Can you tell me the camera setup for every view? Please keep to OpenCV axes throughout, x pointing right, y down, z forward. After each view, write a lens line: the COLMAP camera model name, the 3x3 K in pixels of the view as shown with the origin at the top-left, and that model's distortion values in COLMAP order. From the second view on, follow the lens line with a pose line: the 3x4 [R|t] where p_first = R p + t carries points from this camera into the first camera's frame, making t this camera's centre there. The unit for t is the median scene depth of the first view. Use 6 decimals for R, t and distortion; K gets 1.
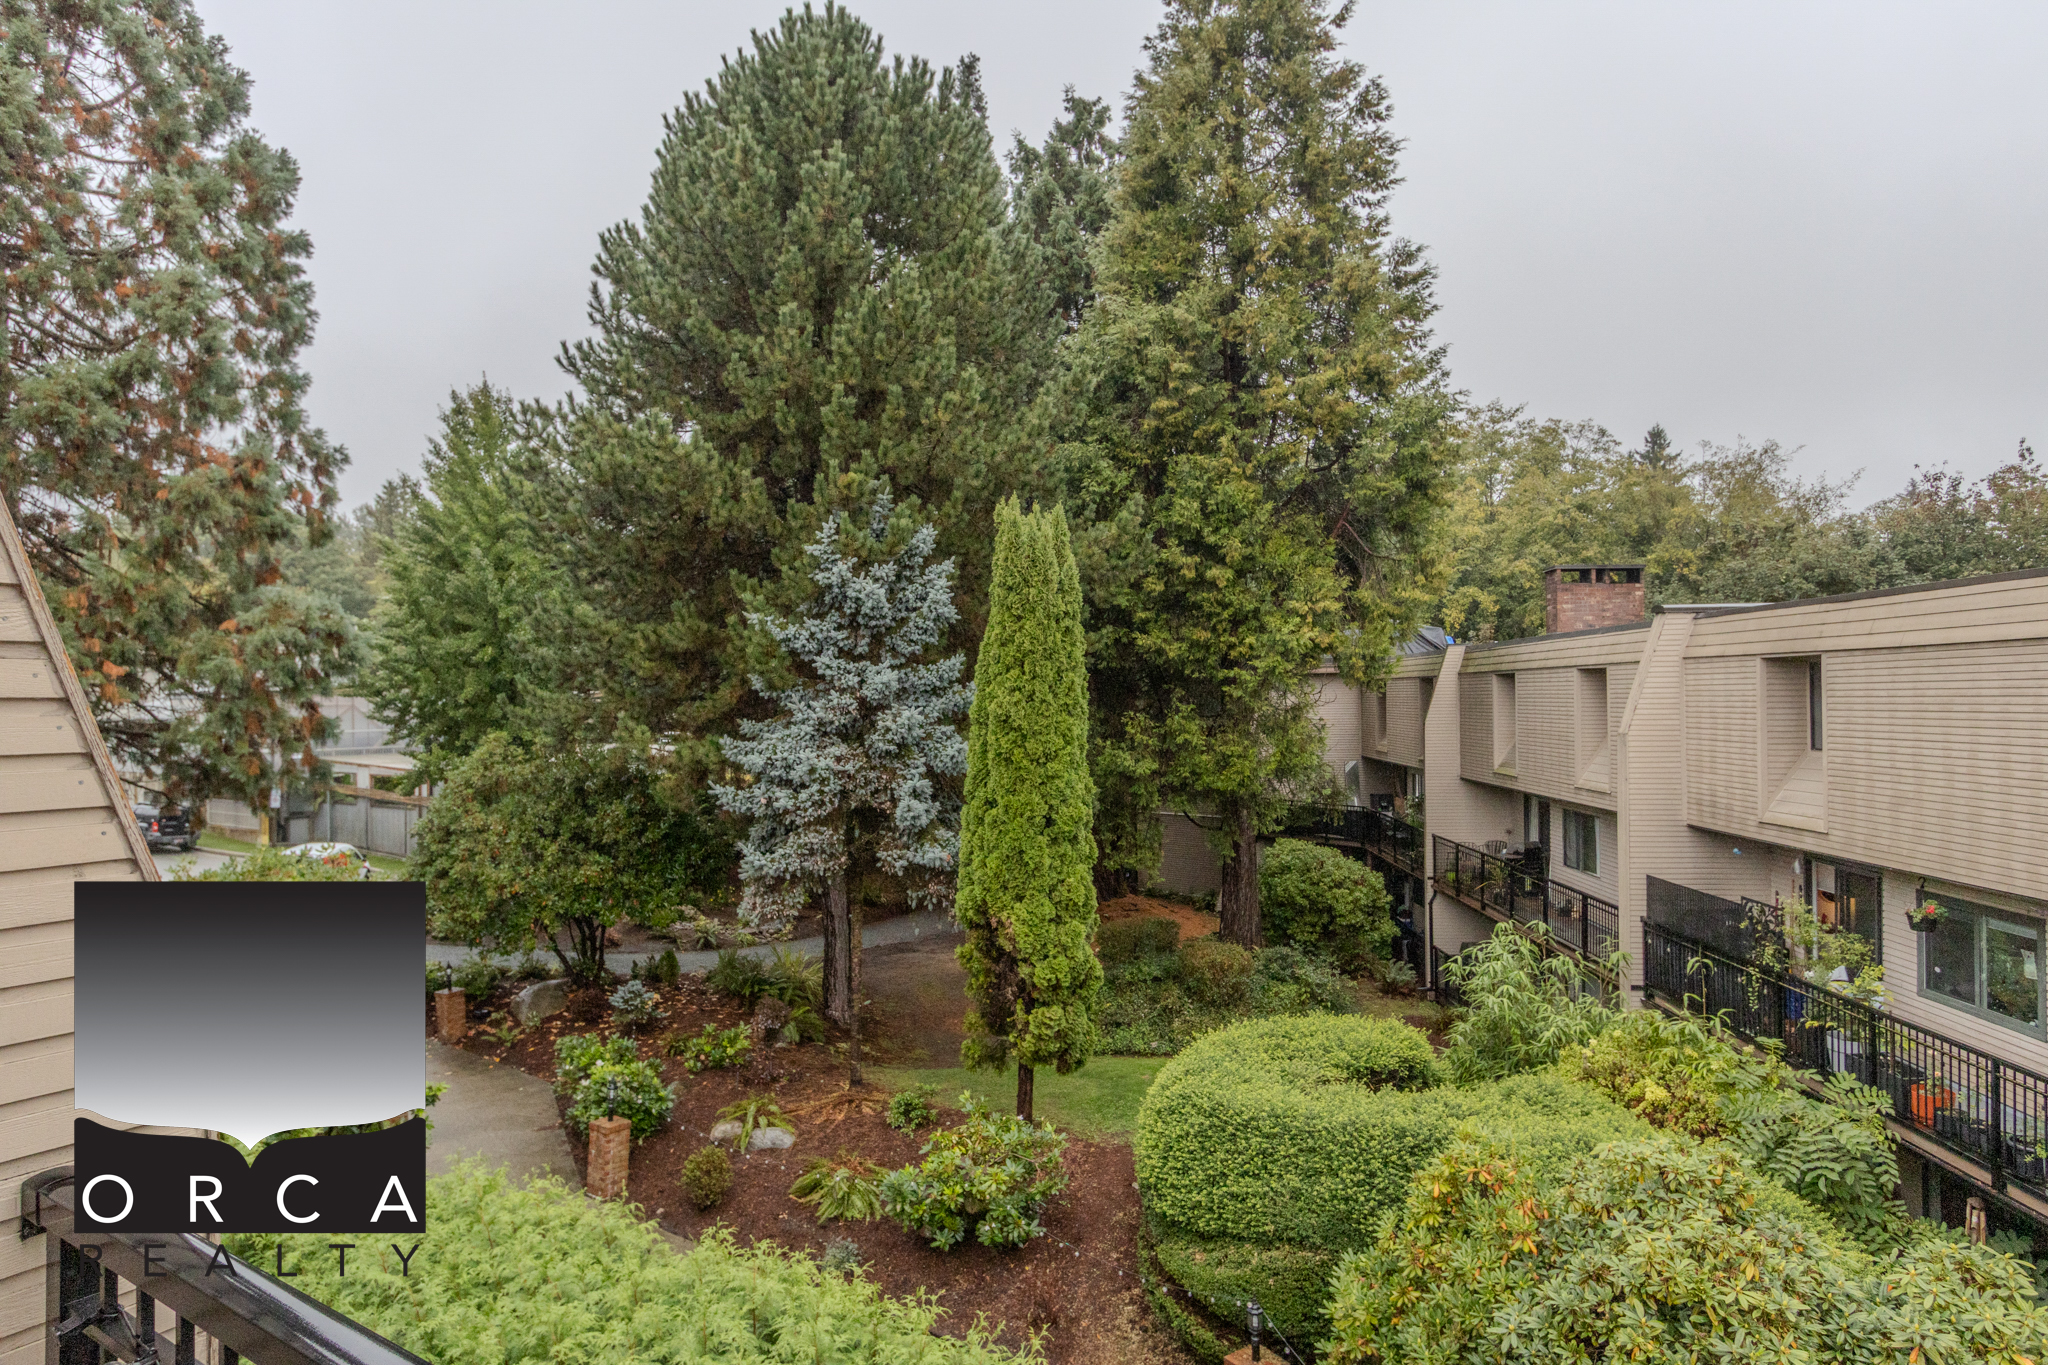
lens RADIAL K [[1198.2, 0, 1005.6], [0, 1198.2, 680.8], [0, 0, 1]] dist [0.008381, -0.007270]
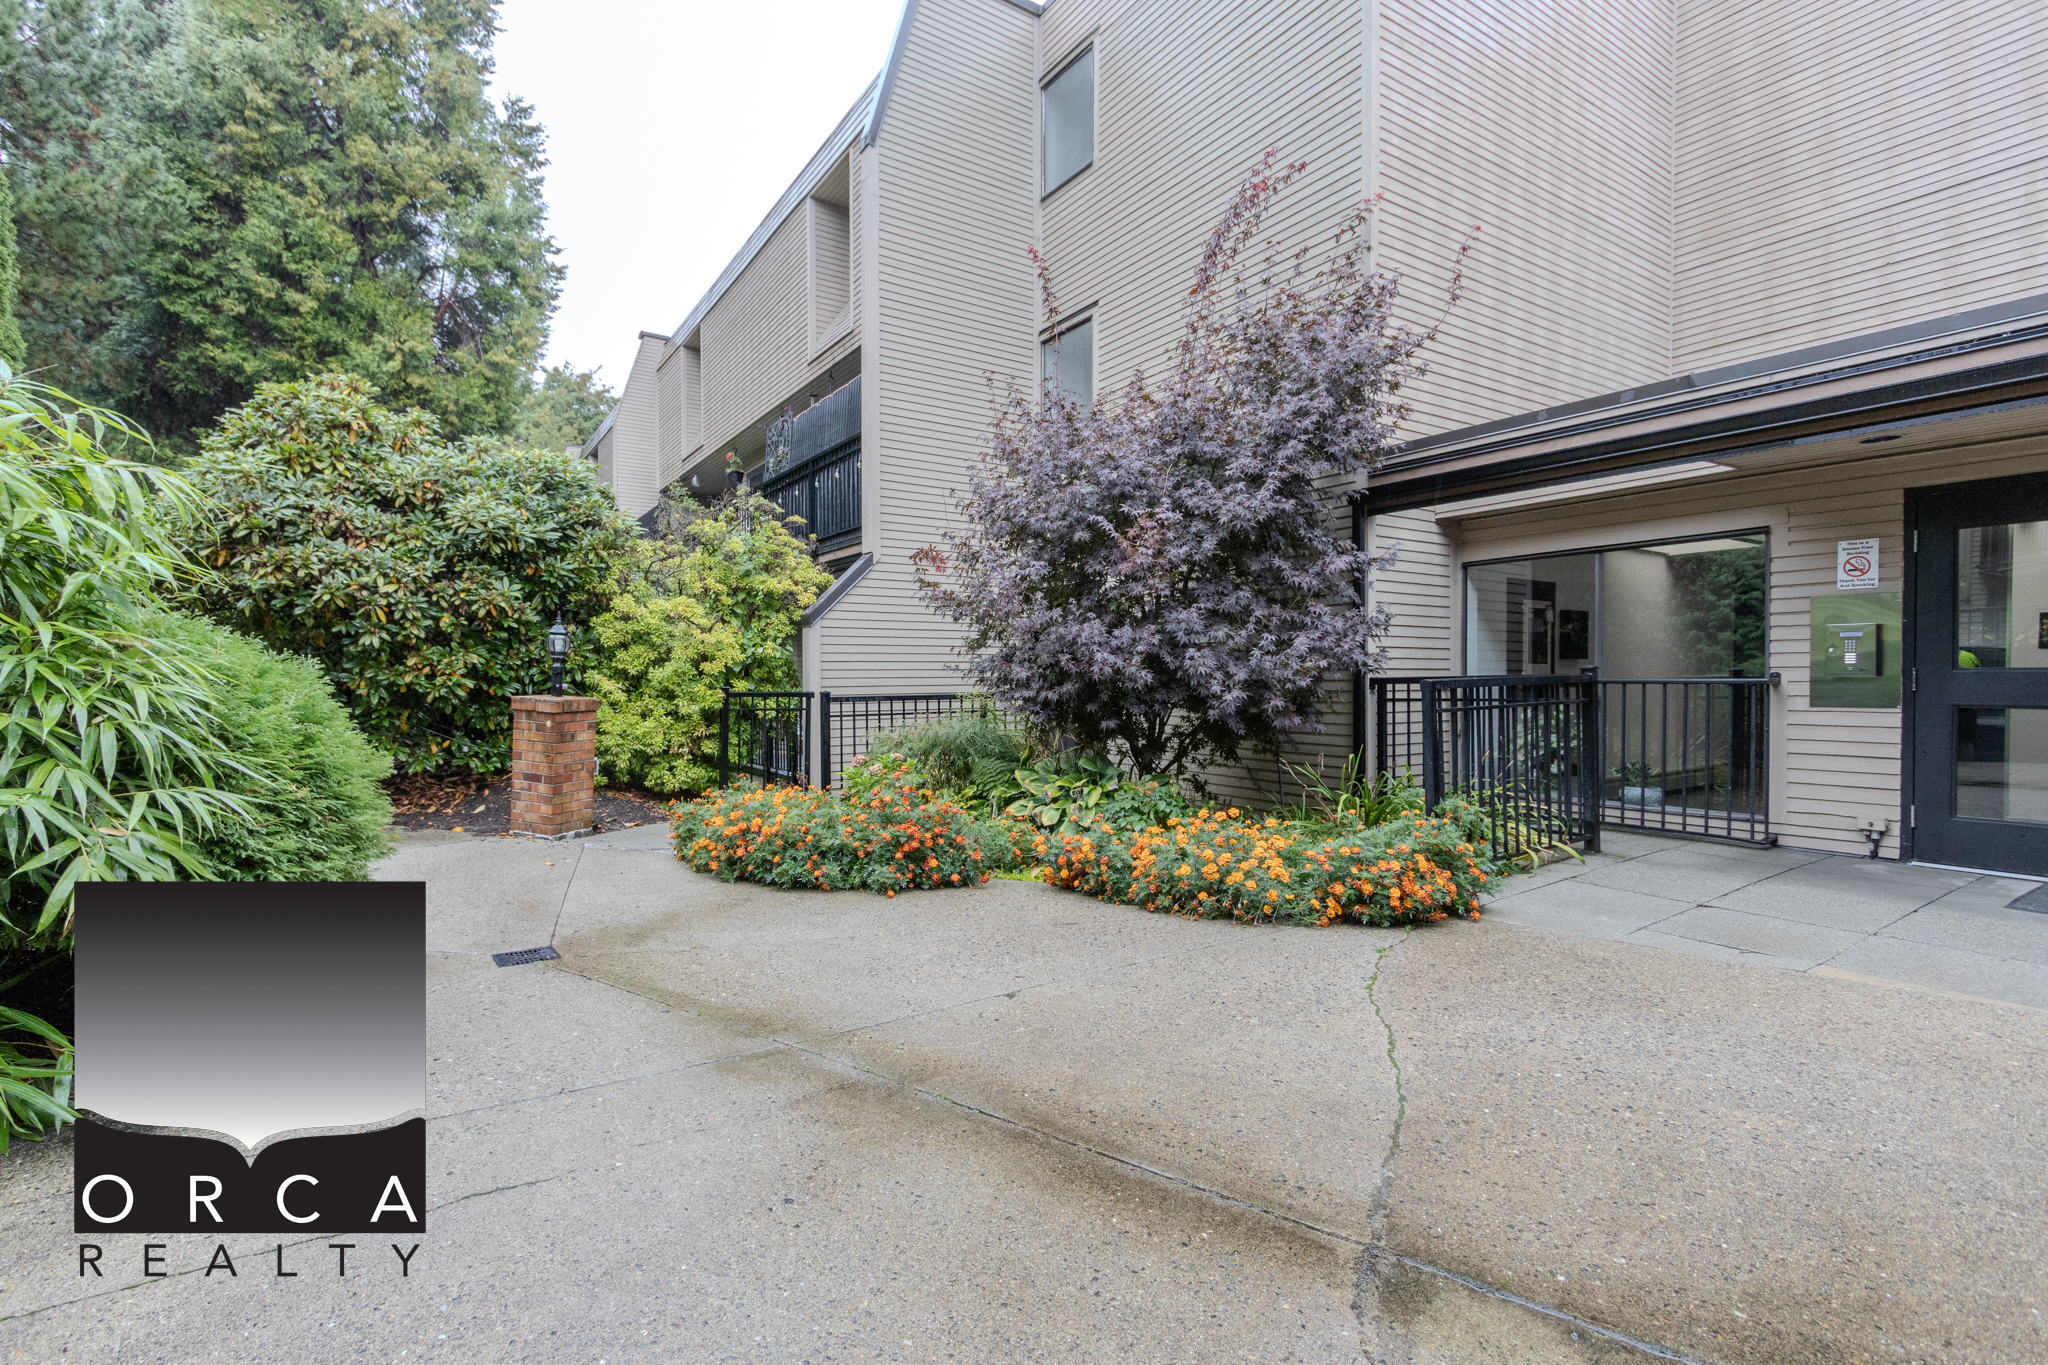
lens RADIAL K [[934.1, 0, 1012.8], [0, 934.1, 692.1], [0, 0, 1]] dist [0.007954, -0.002380]
pose [[0.791192, -0.000510, 0.611568, 0.164383], [-0.015367, 0.999667, 0.020714, 0.235458], [-0.611375, -0.025786, 0.790921, -0.082600]]
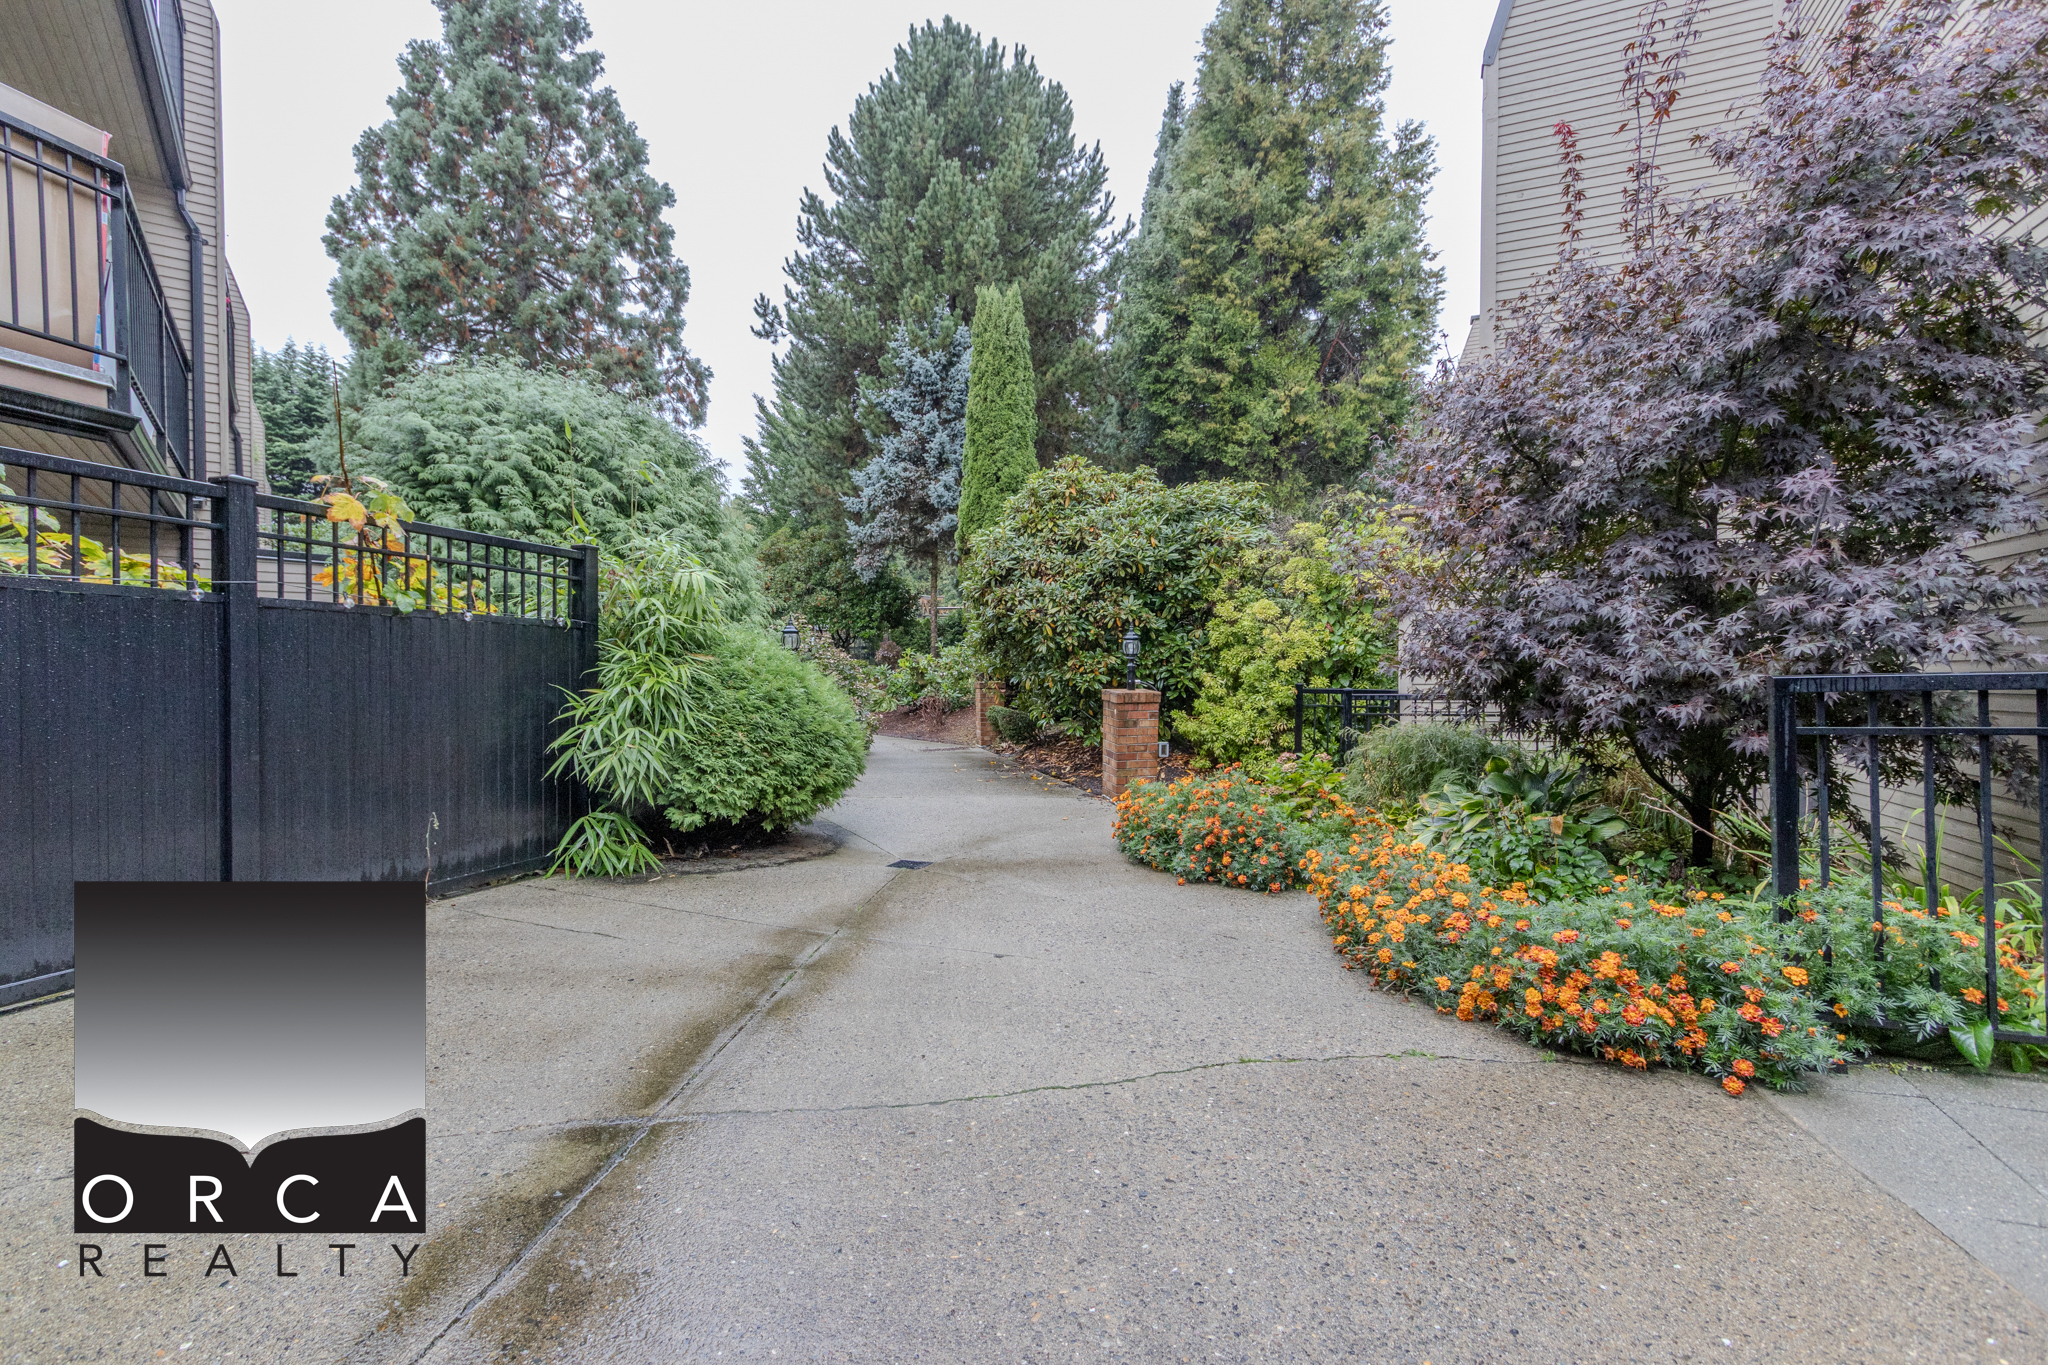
lens RADIAL K [[934.1, 0, 987.9], [0, 934.1, 688.6], [0, 0, 1]] dist [0.007954, -0.002380]
pose [[0.938710, 0.012853, -0.344467, 0.295108], [-0.002960, 0.999568, 0.029228, 0.234229], [0.344694, -0.026417, 0.938343, -0.118151]]
